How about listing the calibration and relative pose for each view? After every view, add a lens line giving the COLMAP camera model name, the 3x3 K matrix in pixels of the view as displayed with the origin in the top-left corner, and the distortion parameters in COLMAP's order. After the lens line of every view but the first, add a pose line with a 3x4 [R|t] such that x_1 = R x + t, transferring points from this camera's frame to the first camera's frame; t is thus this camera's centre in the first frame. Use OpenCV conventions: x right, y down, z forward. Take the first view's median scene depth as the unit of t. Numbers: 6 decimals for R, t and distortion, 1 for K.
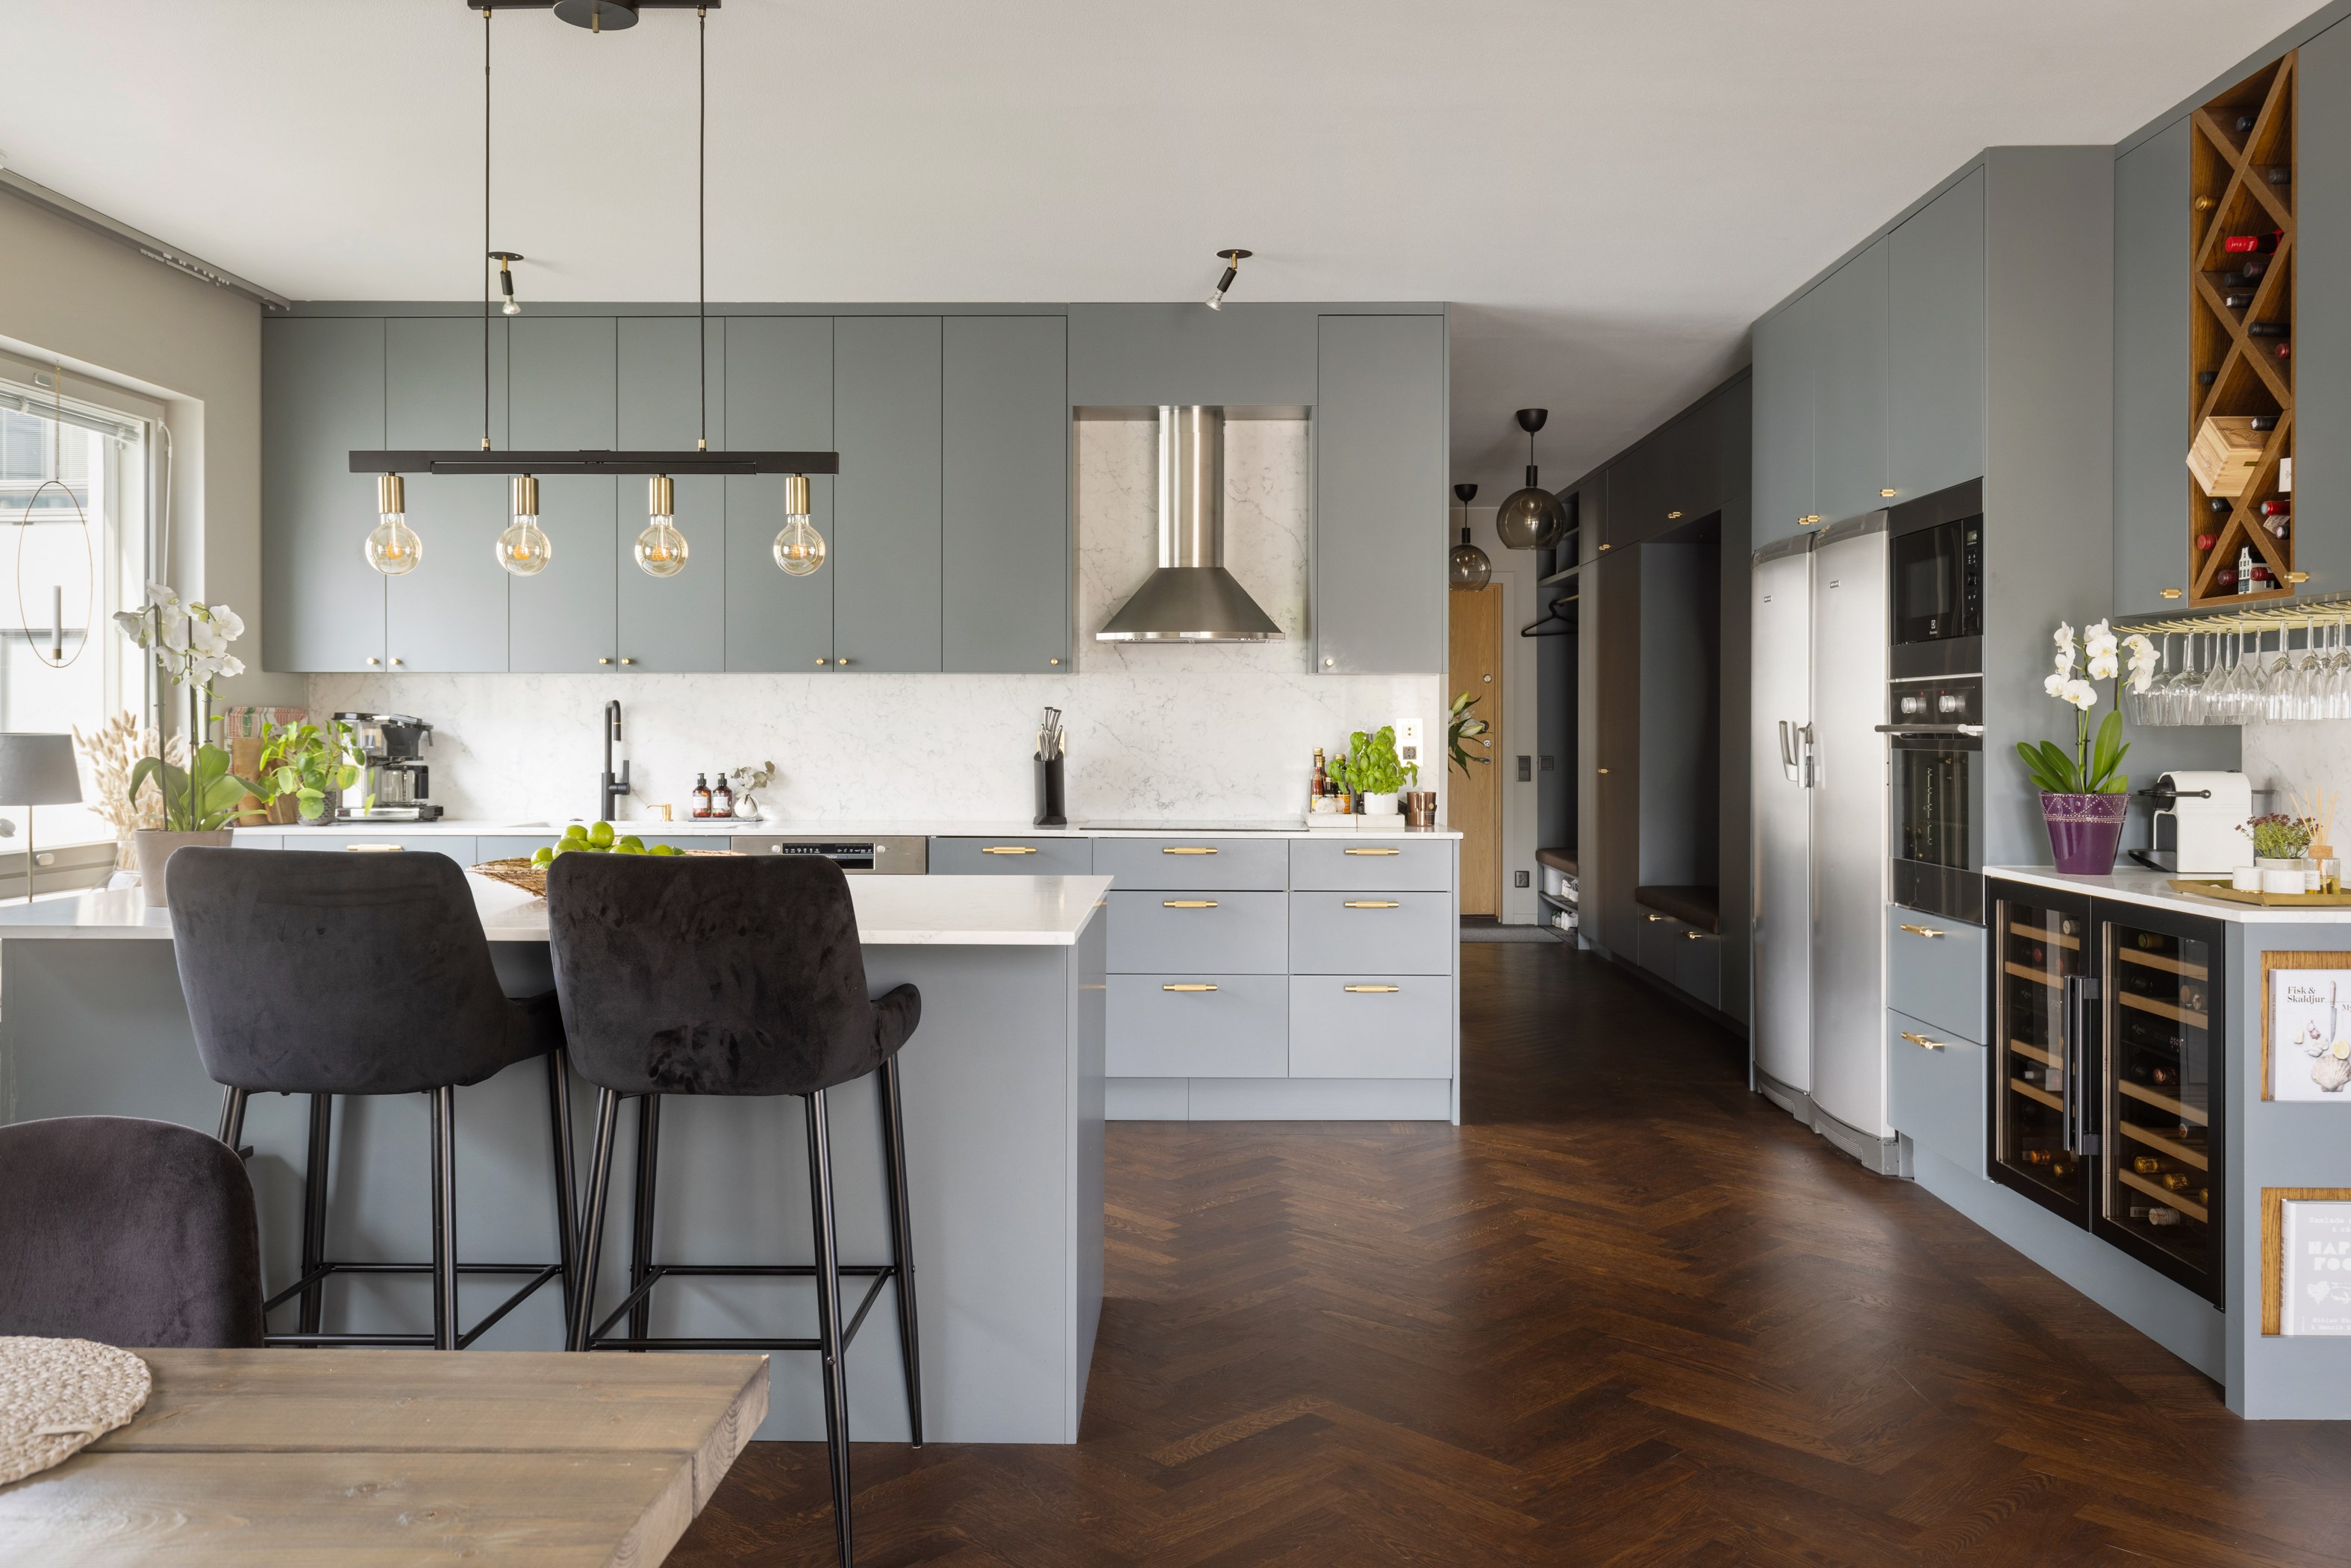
lens RADIAL K [[1730.9, 0, 1193.3], [0, 1730.9, 786.4], [0, 0, 1]] dist [-0.004586, 0.007611]
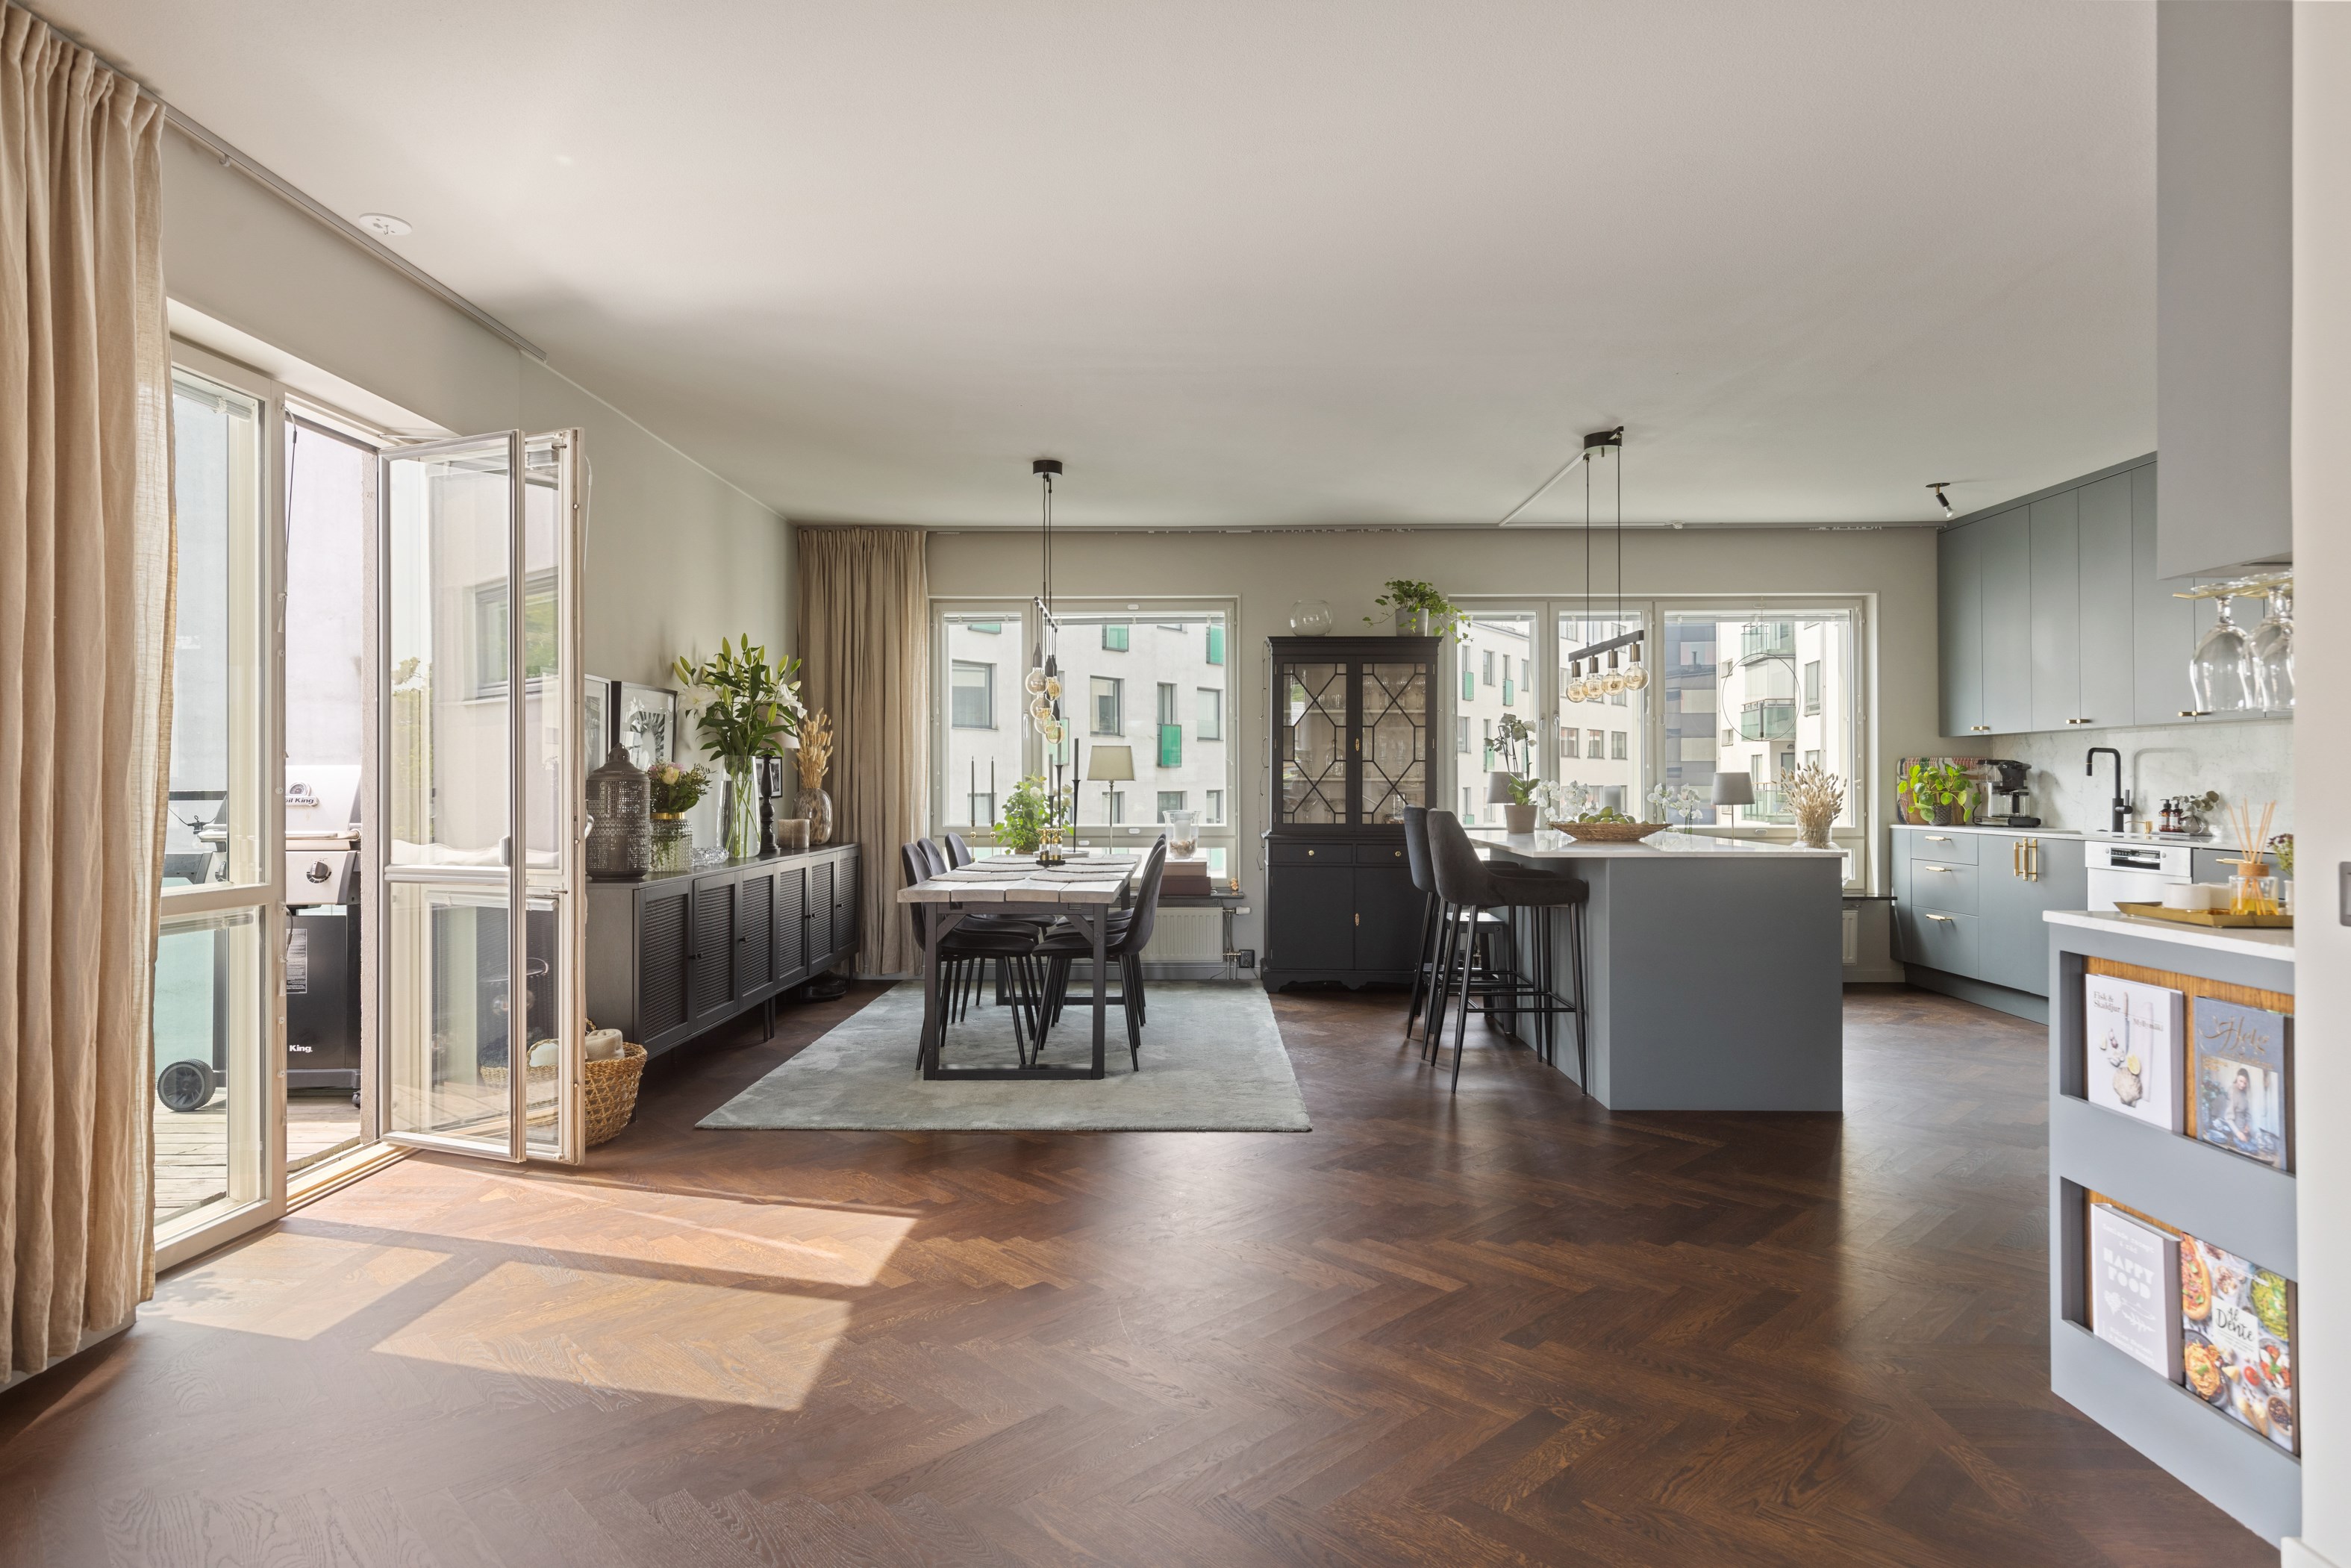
lens RADIAL K [[1294.7, 0, 1160.9], [0, 1294.7, 769.8], [0, 0, 1]] dist [0.001513, -0.001206]
pose [[-0.017309, -0.011193, -0.999788, 0.754655], [-0.031365, 0.999451, -0.010646, 0.004915], [0.999358, 0.031174, -0.017650, 0.241315]]
